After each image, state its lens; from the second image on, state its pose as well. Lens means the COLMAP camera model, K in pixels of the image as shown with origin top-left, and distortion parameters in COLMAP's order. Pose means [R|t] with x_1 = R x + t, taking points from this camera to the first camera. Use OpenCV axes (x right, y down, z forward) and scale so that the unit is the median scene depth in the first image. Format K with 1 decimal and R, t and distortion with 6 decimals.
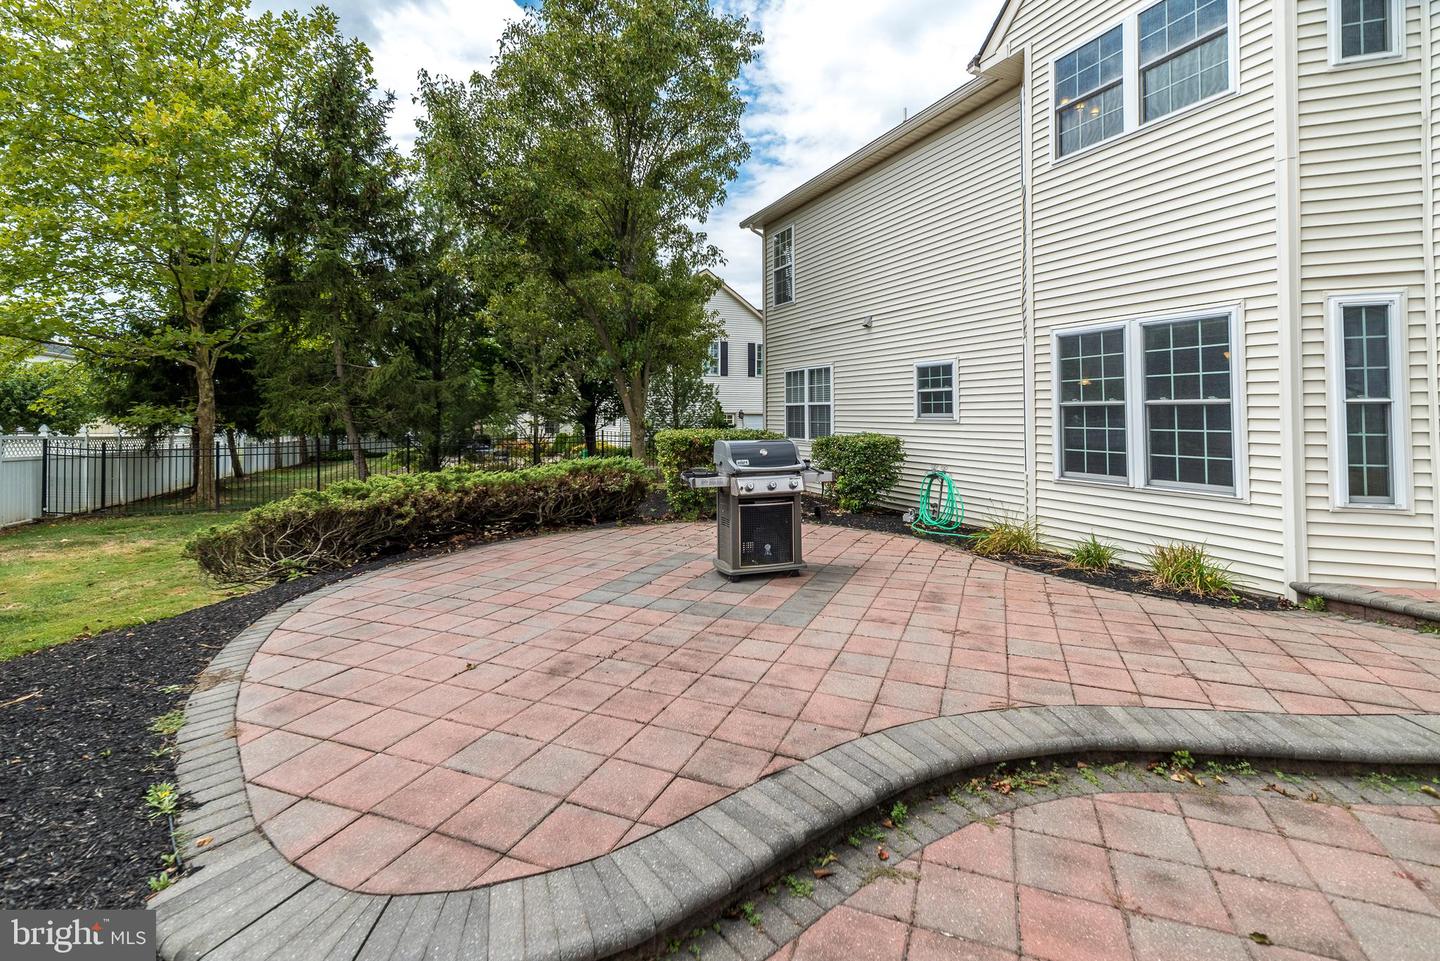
lens RADIAL K [[623.5, 0, 744.5], [0, 623.5, 394.0], [0, 0, 1]] dist [0.004401, 0.002491]
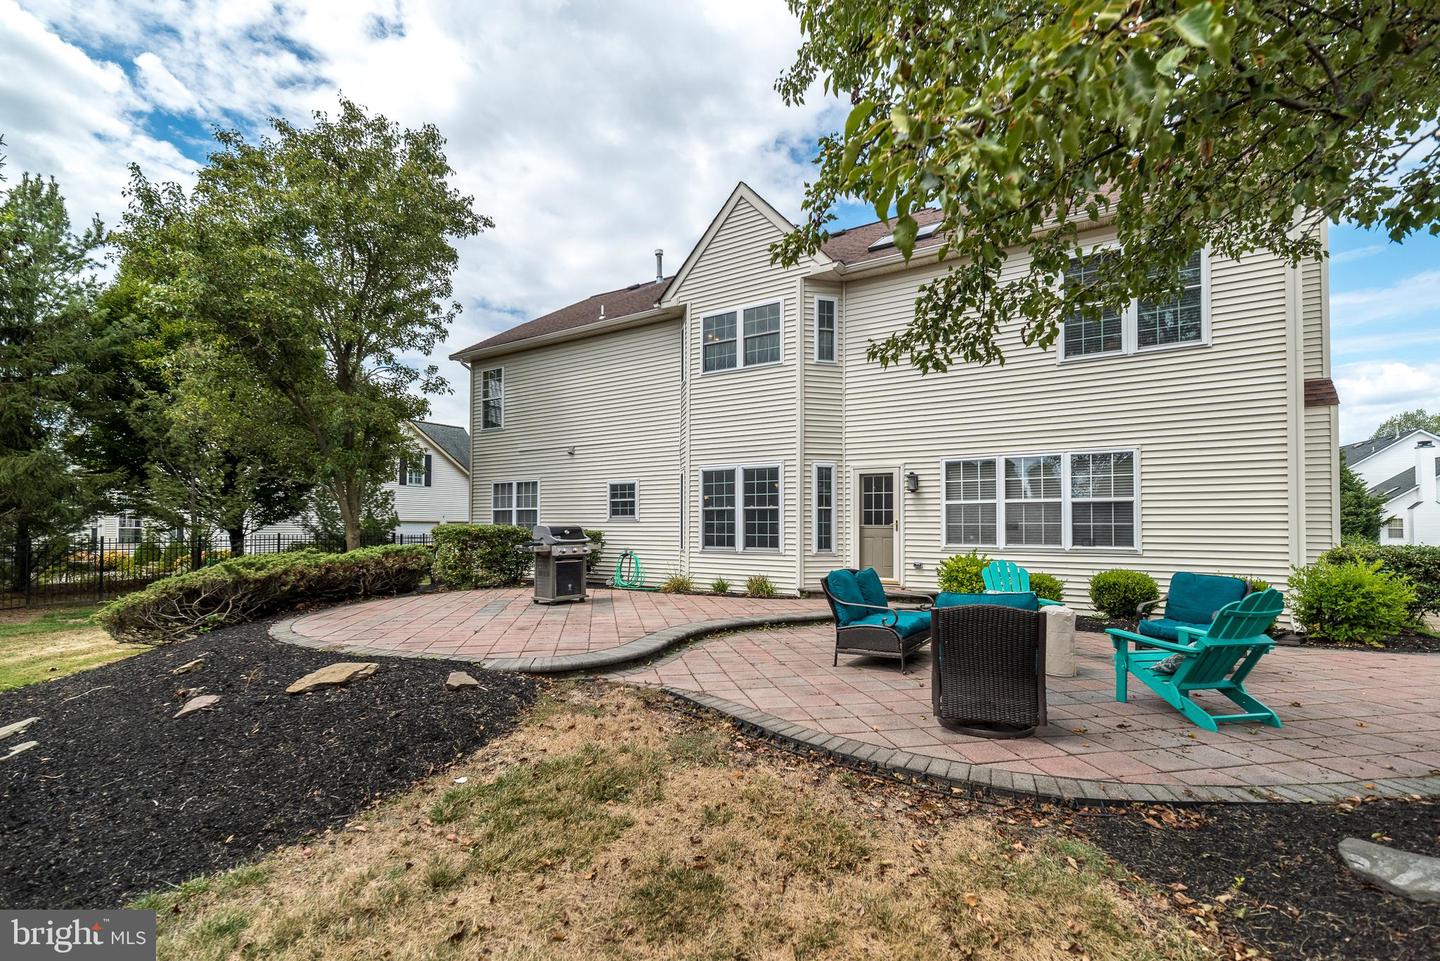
lens RADIAL K [[623.5, 0, 700.8], [0, 623.5, 511.8], [0, 0, 1]] dist [0.004401, 0.002491]
pose [[0.852627, 0.014508, 0.522319, -0.438129], [-0.018557, 0.999825, 0.002521, 0.020106], [-0.522191, -0.011843, 0.852747, -0.529080]]
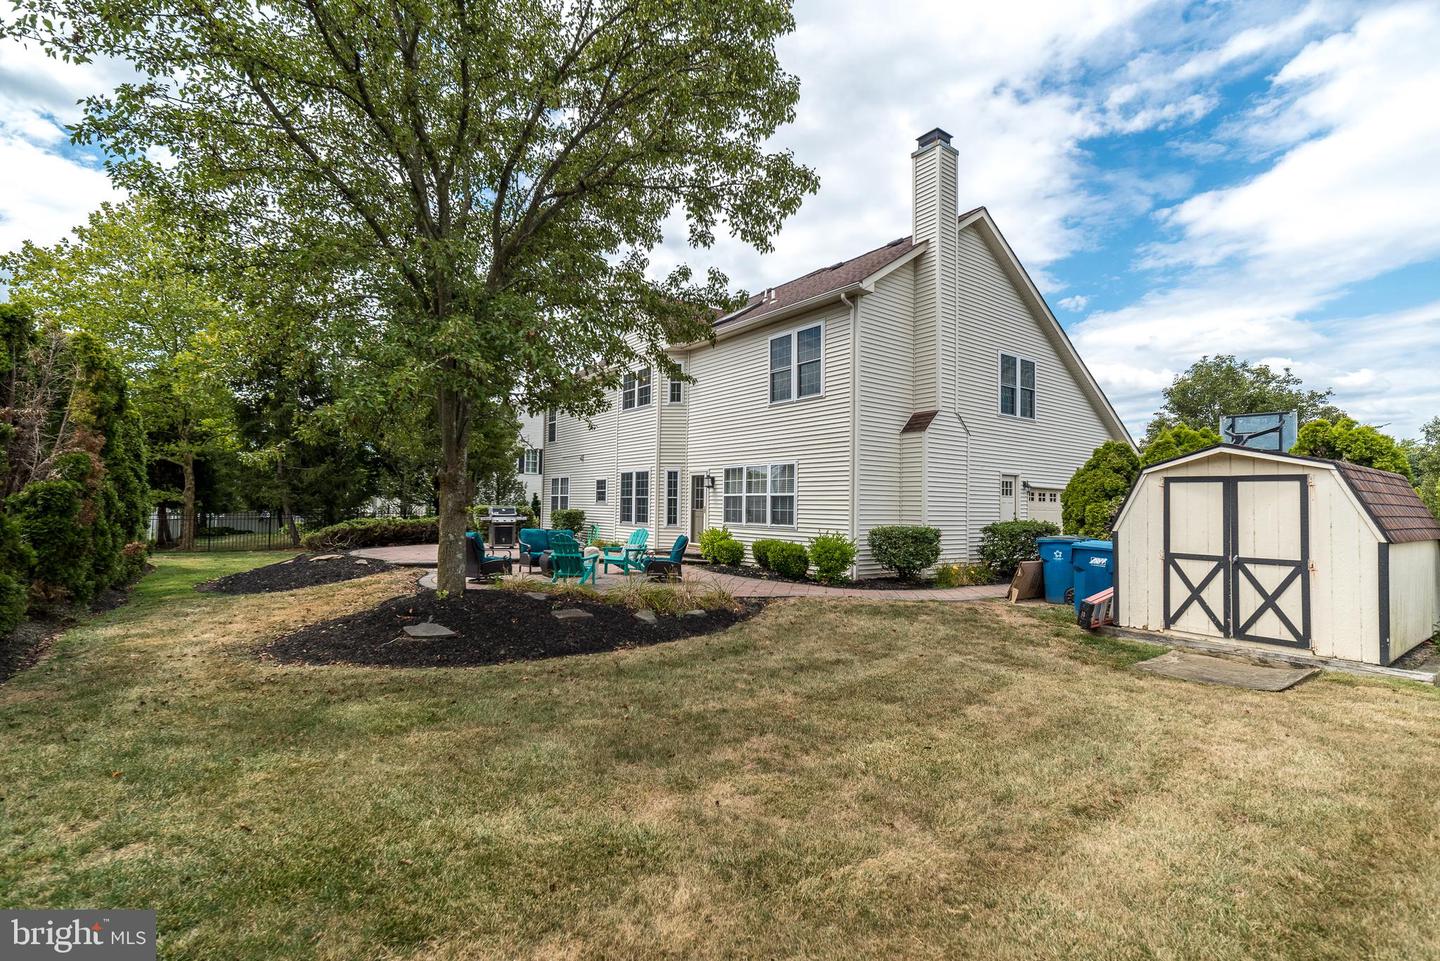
lens RADIAL K [[623.5, 0, 710.2], [0, 623.5, 482.9], [0, 0, 1]] dist [0.004401, 0.002491]
pose [[0.984675, 0.021665, 0.173049, 0.409598], [-0.021061, 0.999764, -0.005326, -0.042010], [-0.173123, 0.001600, 0.984899, -1.857270]]
